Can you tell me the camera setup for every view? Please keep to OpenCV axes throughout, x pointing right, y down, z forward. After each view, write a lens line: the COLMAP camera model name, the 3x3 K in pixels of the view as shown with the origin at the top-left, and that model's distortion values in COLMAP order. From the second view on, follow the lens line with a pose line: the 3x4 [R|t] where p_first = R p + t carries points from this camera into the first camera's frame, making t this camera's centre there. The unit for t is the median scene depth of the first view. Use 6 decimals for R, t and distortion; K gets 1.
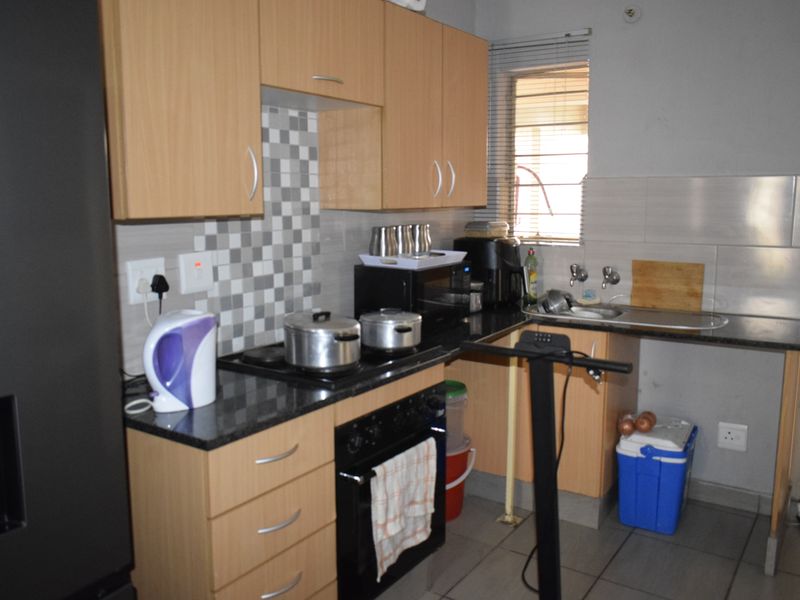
lens RADIAL K [[696.0, 0, 401.5], [0, 696.0, 296.1], [0, 0, 1]] dist [-0.008993, -0.002282]
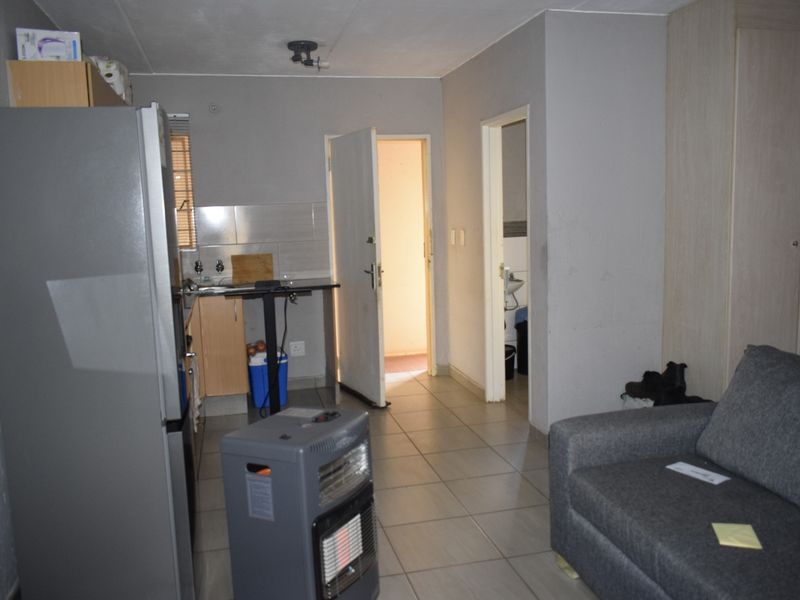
lens RADIAL K [[696.0, 0, 401.5], [0, 696.0, 296.1], [0, 0, 1]] dist [-0.008993, -0.002282]
pose [[0.678529, -0.117150, 0.725172, -0.619339], [0.140375, 0.989687, 0.028536, 0.055555], [-0.721036, 0.082433, 0.687977, -0.428188]]
